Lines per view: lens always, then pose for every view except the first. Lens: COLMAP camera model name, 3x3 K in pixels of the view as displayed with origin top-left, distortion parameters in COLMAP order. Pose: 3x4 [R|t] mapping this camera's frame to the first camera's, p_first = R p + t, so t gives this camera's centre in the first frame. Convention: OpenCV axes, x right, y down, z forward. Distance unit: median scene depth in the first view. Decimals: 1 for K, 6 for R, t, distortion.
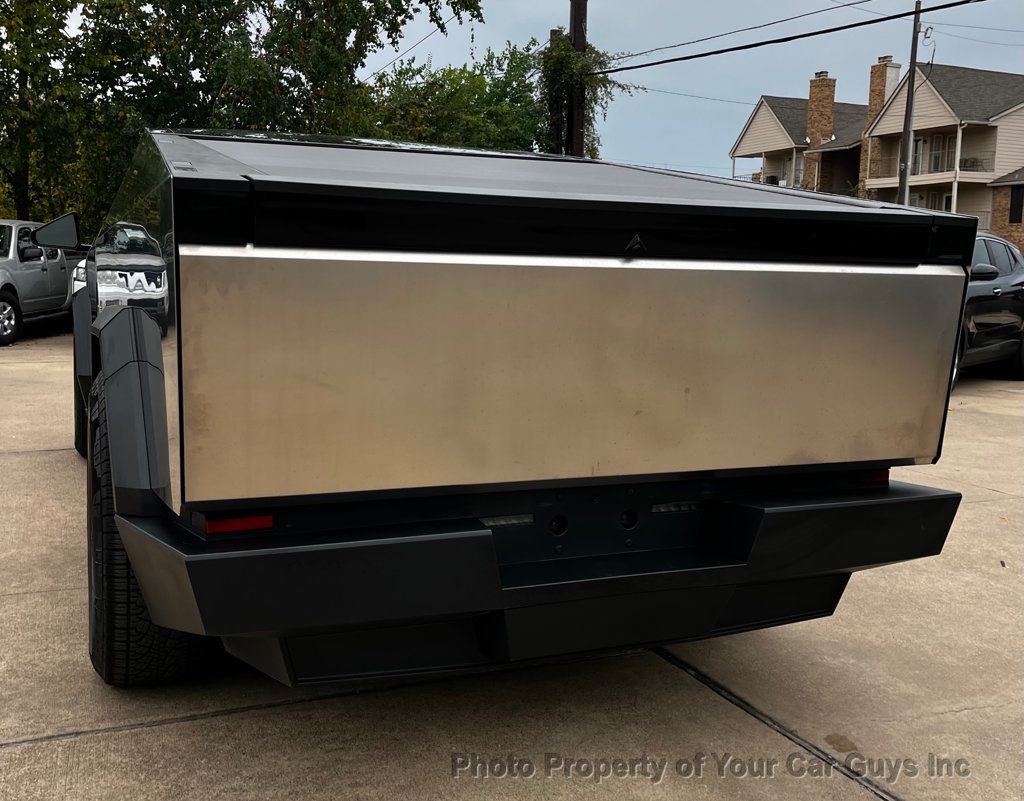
lens RADIAL K [[1059.4, 0, 534.9], [0, 1059.4, 402.5], [0, 0, 1]] dist [0.029591, 0.006155]
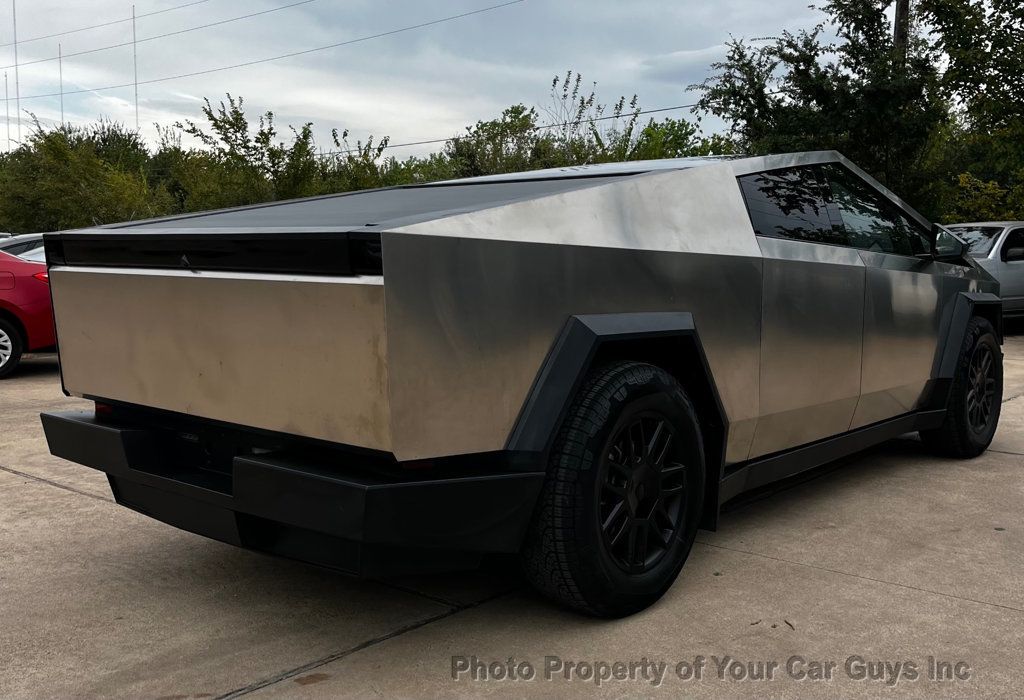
lens RADIAL K [[1054.3, 0, 512.0], [0, 1054.3, 350.0], [0, 0, 1]] dist [0.031694, -0.010577]
pose [[0.429575, 0.066195, -0.900602, 1.395462], [-0.106440, 0.994069, 0.022294, -0.089898], [0.896736, 0.086283, 0.434073, 0.650848]]
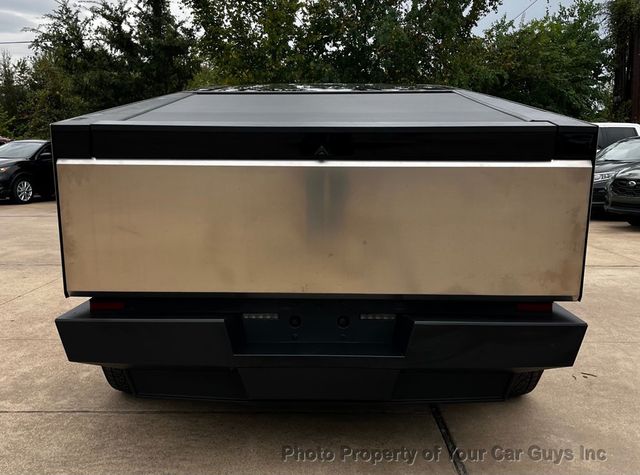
lens RADIAL K [[699.0, 0, 321.7], [0, 699.0, 226.6], [0, 0, 1]] dist [0.035823, -0.016266]
pose [[0.910159, 0.023983, -0.413565, 0.456464], [-0.034789, 0.999221, -0.018617, -0.011776], [0.412796, 0.031332, 0.910284, 0.018977]]
